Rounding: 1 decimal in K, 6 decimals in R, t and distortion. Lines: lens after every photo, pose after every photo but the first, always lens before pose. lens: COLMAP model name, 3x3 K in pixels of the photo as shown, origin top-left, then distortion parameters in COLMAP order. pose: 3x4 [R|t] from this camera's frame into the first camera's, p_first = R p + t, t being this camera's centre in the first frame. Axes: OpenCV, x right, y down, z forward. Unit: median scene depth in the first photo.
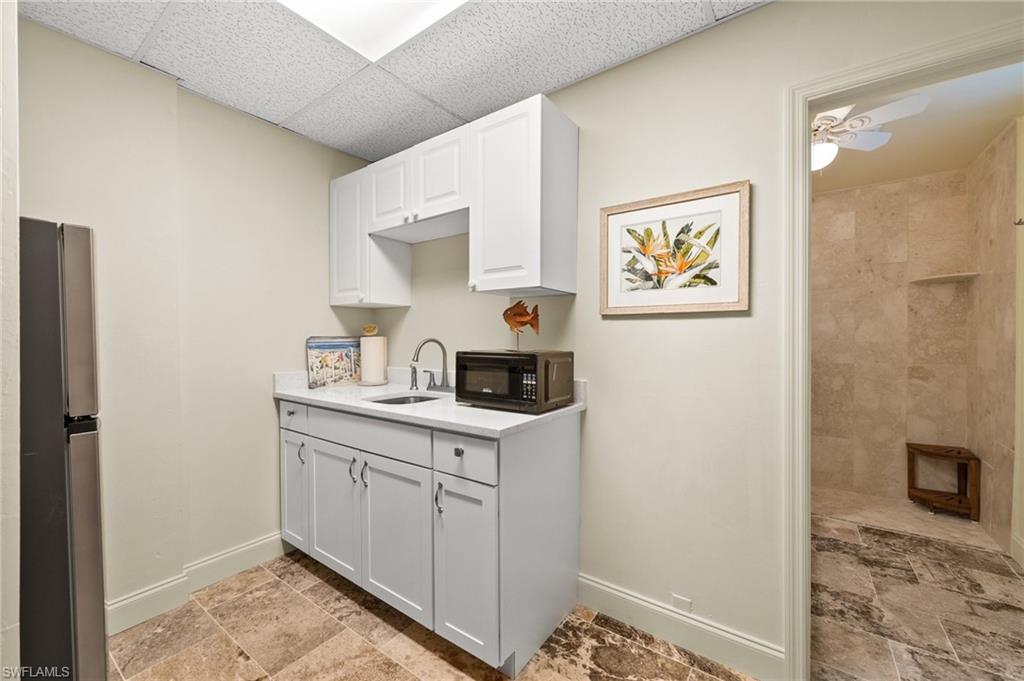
lens RADIAL K [[403.4, 0, 513.9], [0, 403.4, 340.9], [0, 0, 1]] dist [-0.001129, 0.000217]
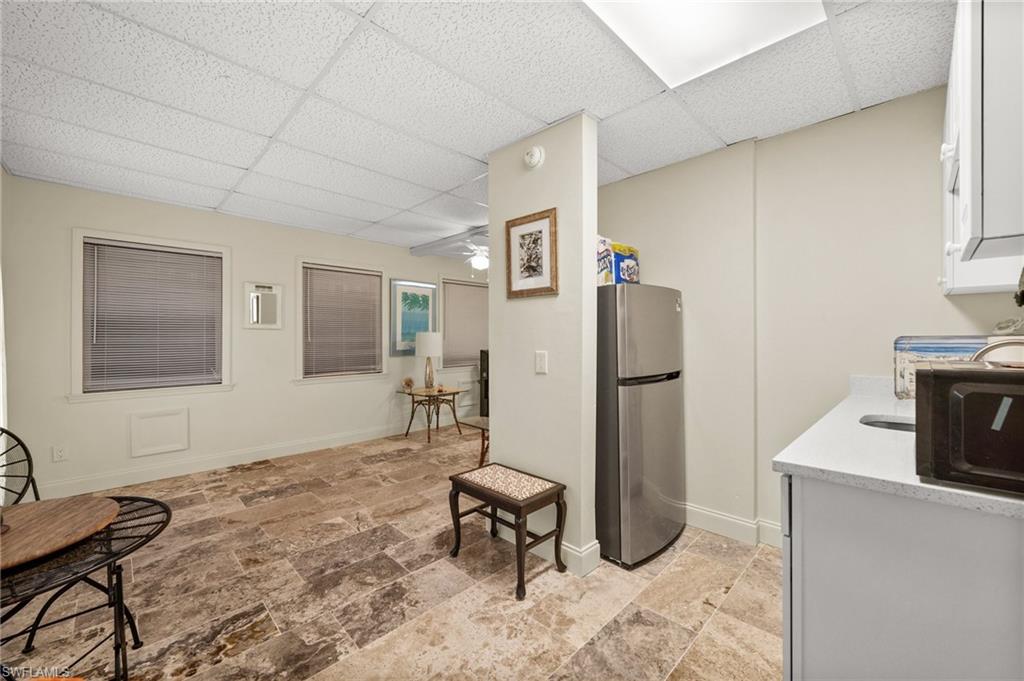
lens RADIAL K [[403.4, 0, 512.5], [0, 403.4, 338.2], [0, 0, 1]] dist [-0.001129, 0.000217]
pose [[-0.159184, 0.003988, -0.987241, 0.621997], [-0.006777, 0.999964, 0.005133, -0.007827], [0.987226, 0.007507, -0.159151, 0.487849]]
